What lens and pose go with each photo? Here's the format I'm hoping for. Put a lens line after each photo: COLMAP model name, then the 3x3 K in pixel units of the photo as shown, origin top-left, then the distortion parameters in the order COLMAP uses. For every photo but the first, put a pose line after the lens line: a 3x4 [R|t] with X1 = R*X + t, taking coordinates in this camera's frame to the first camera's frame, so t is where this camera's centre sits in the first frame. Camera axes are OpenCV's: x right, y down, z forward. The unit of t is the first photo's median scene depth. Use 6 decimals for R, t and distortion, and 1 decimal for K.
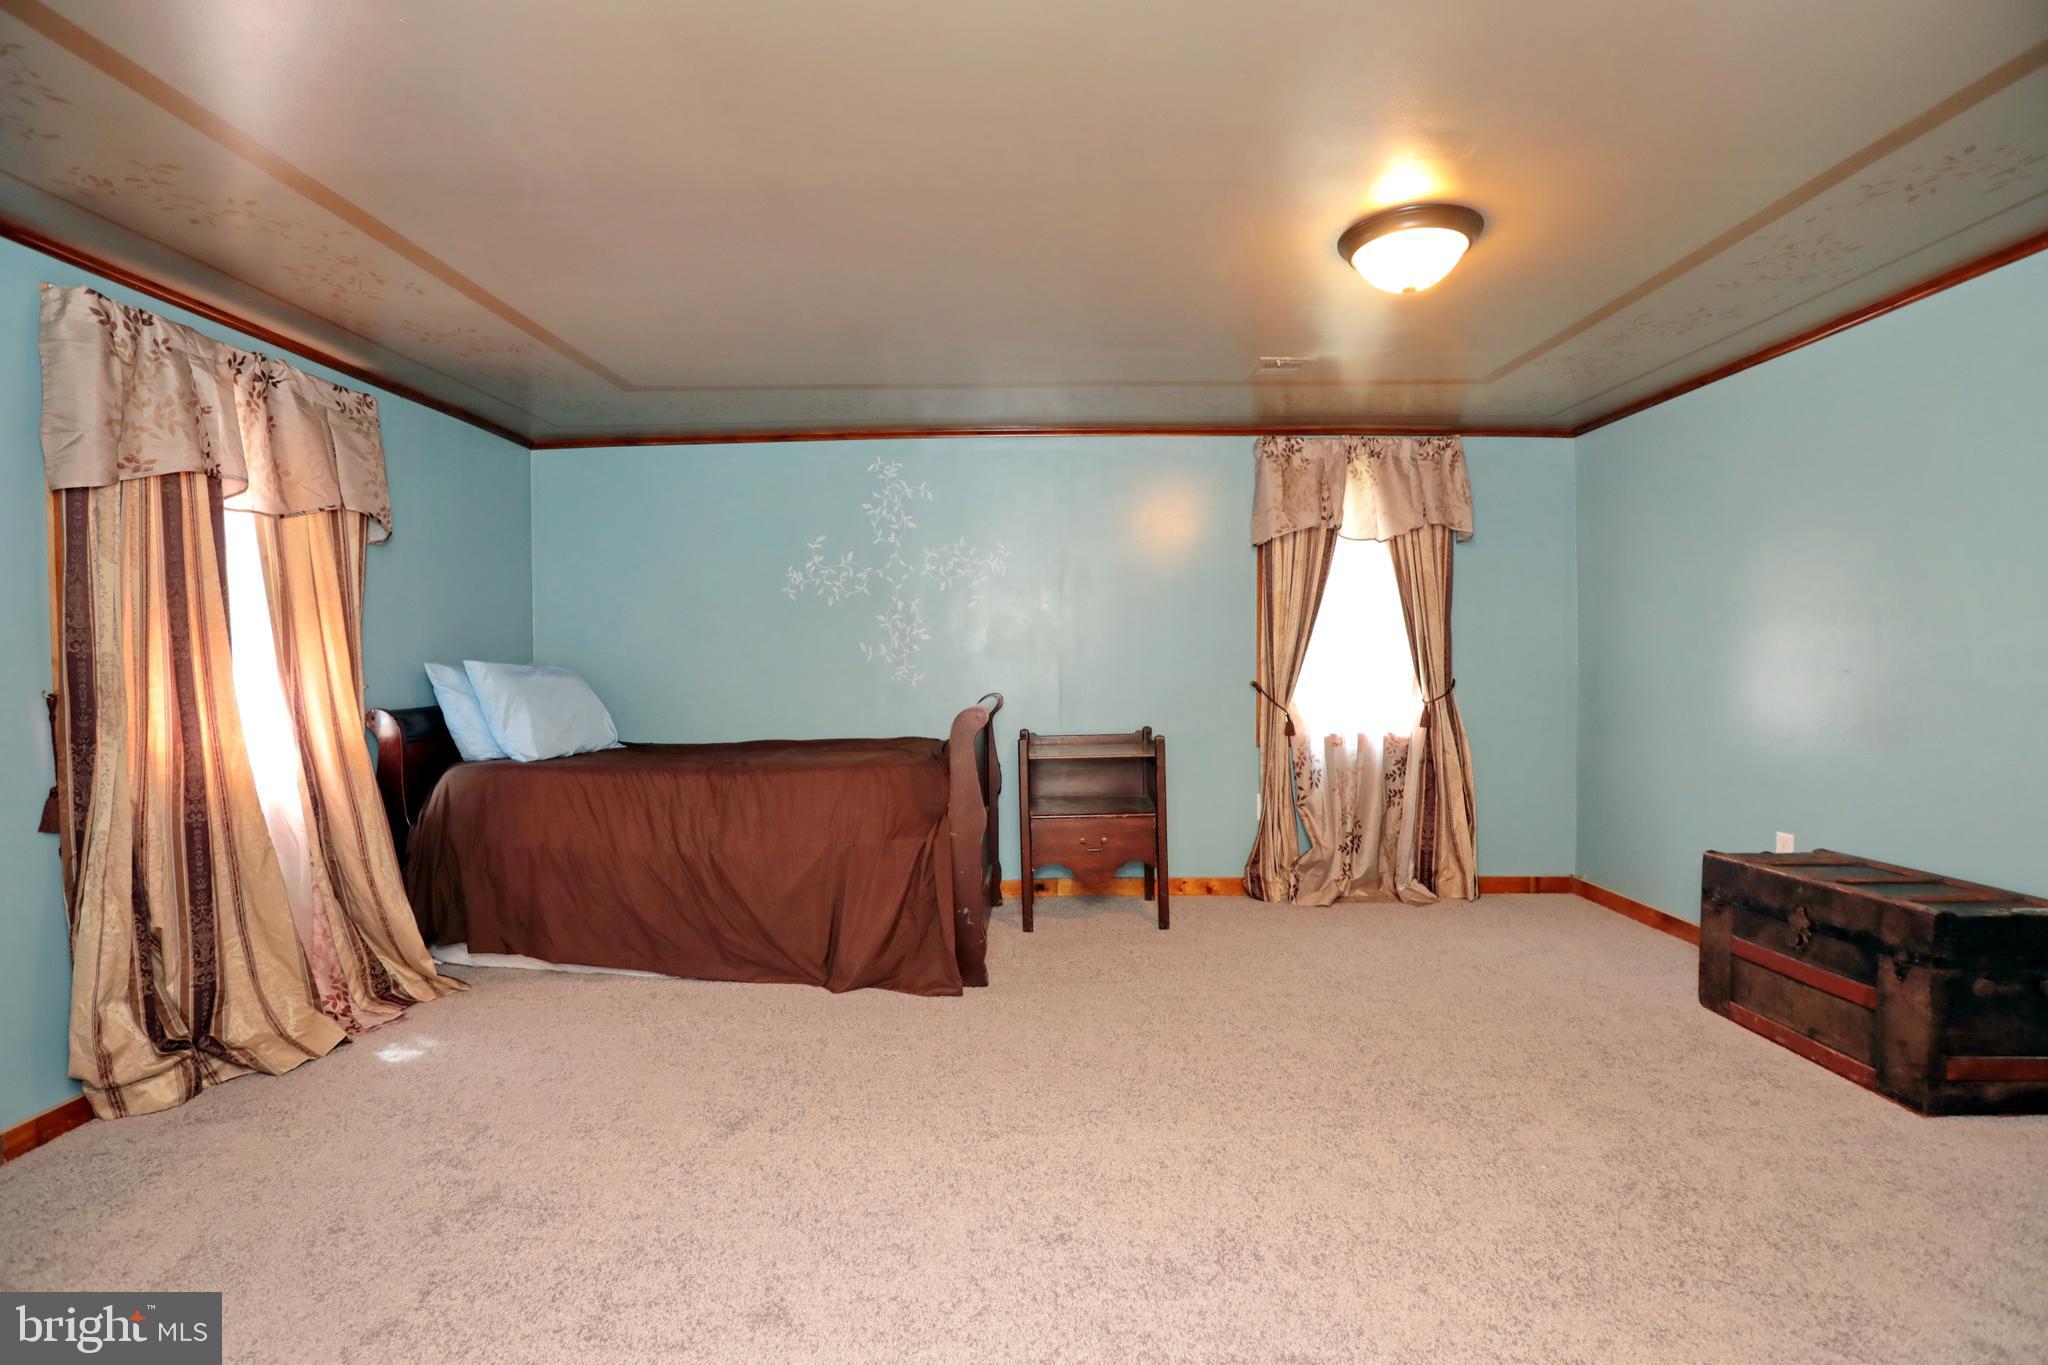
lens RADIAL K [[975.7, 0, 1035.5], [0, 975.7, 685.5], [0, 0, 1]] dist [-0.055366, 0.022847]
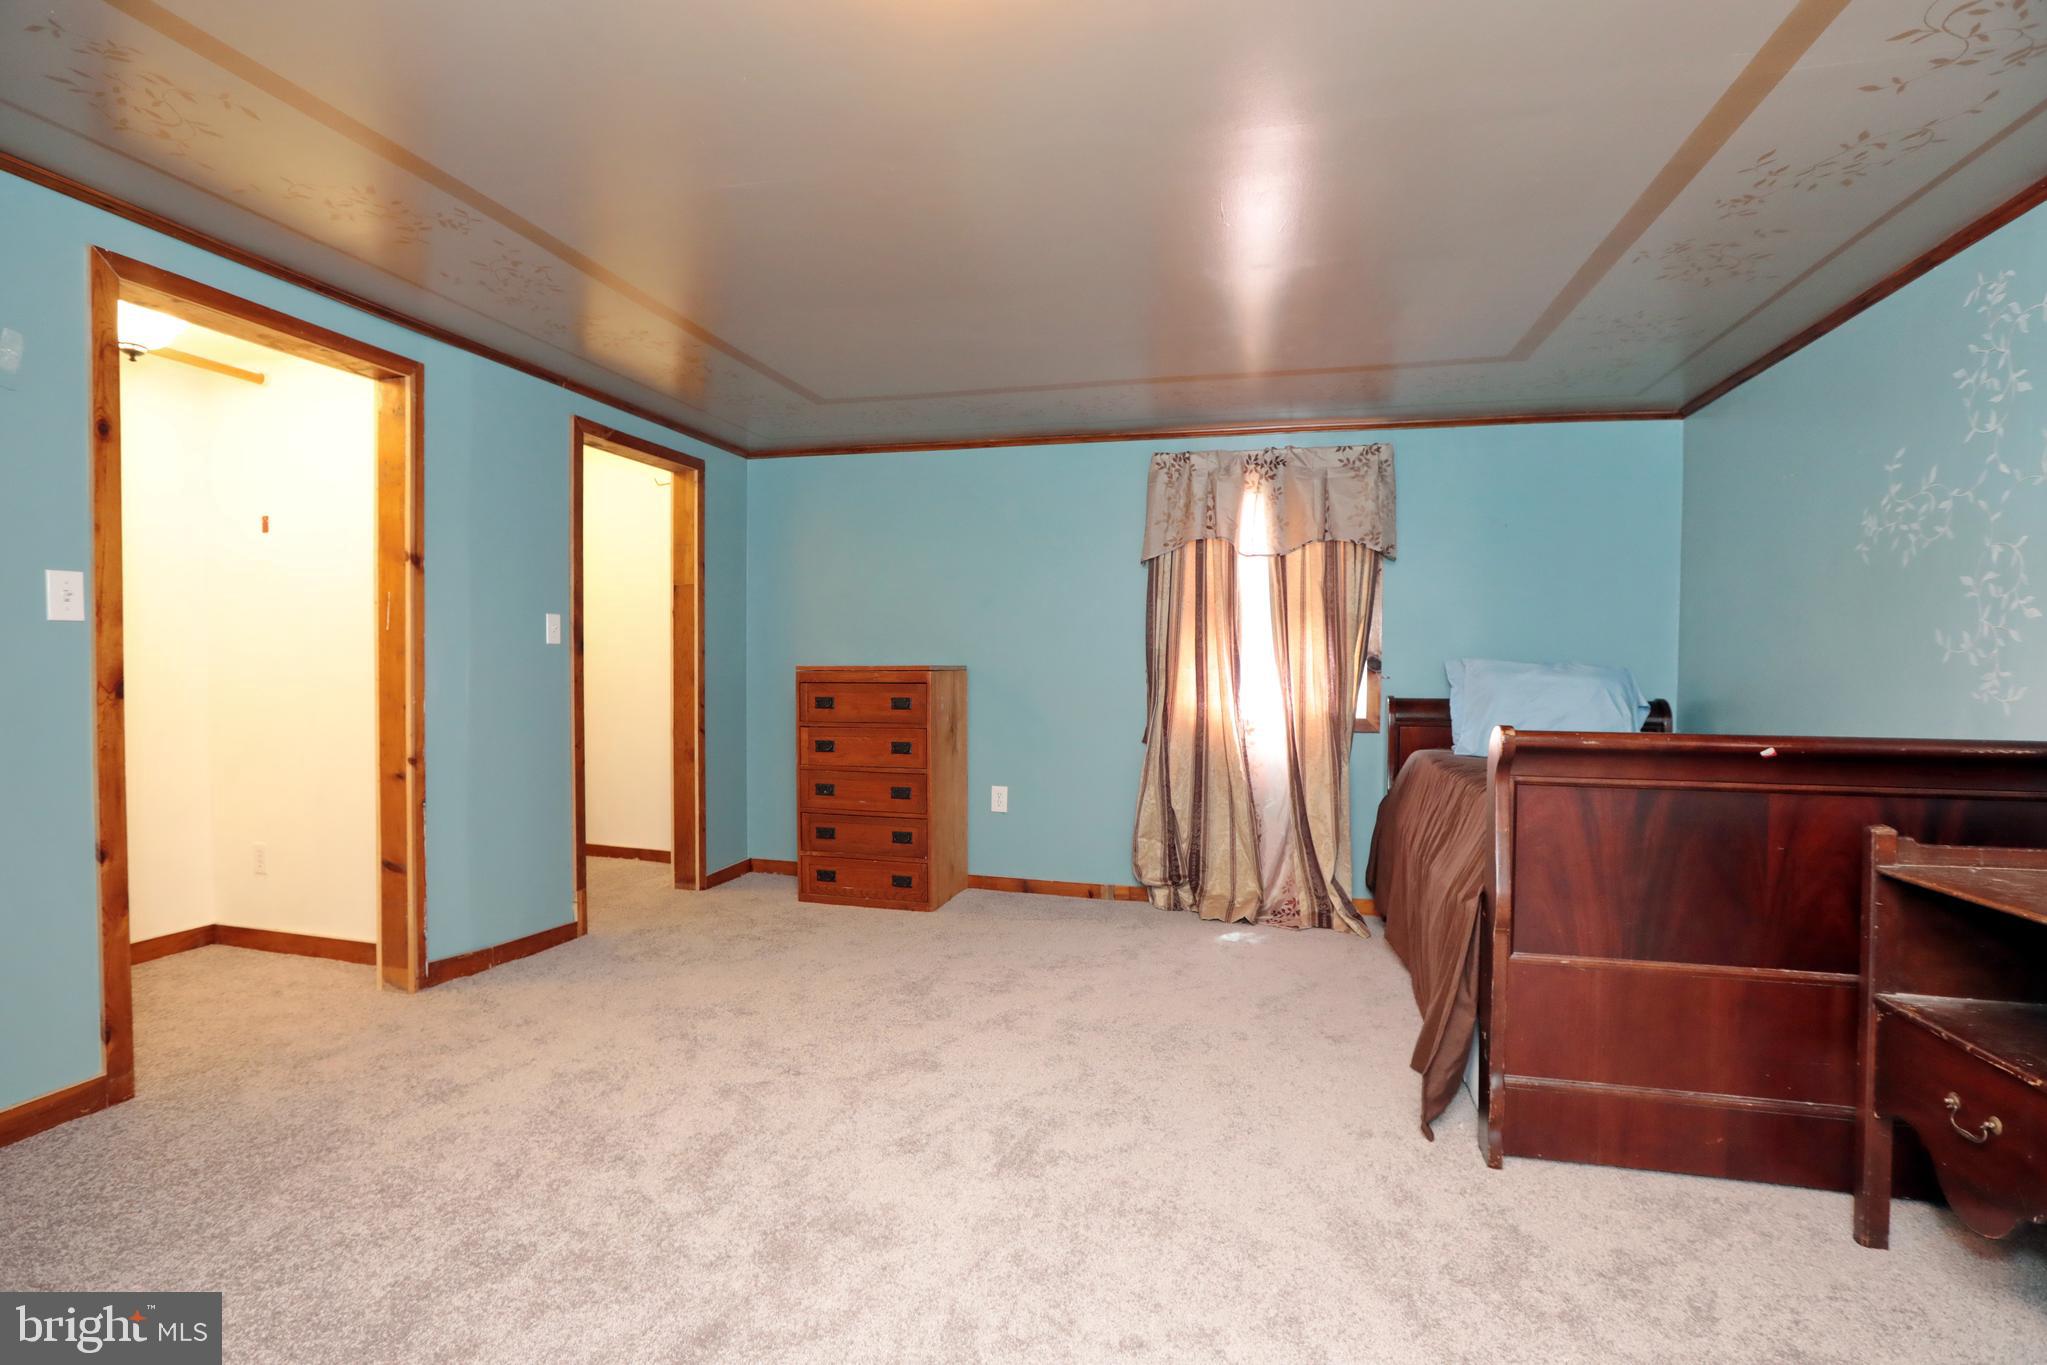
lens RADIAL K [[975.2, 0, 1035.0], [0, 975.2, 685.5], [0, 0, 1]] dist [-0.055366, 0.022847]
pose [[-0.253382, 0.027818, -0.966966, 0.466228], [-0.035179, 0.998660, 0.037948, -0.014411], [0.966726, 0.043632, -0.252064, 0.644820]]
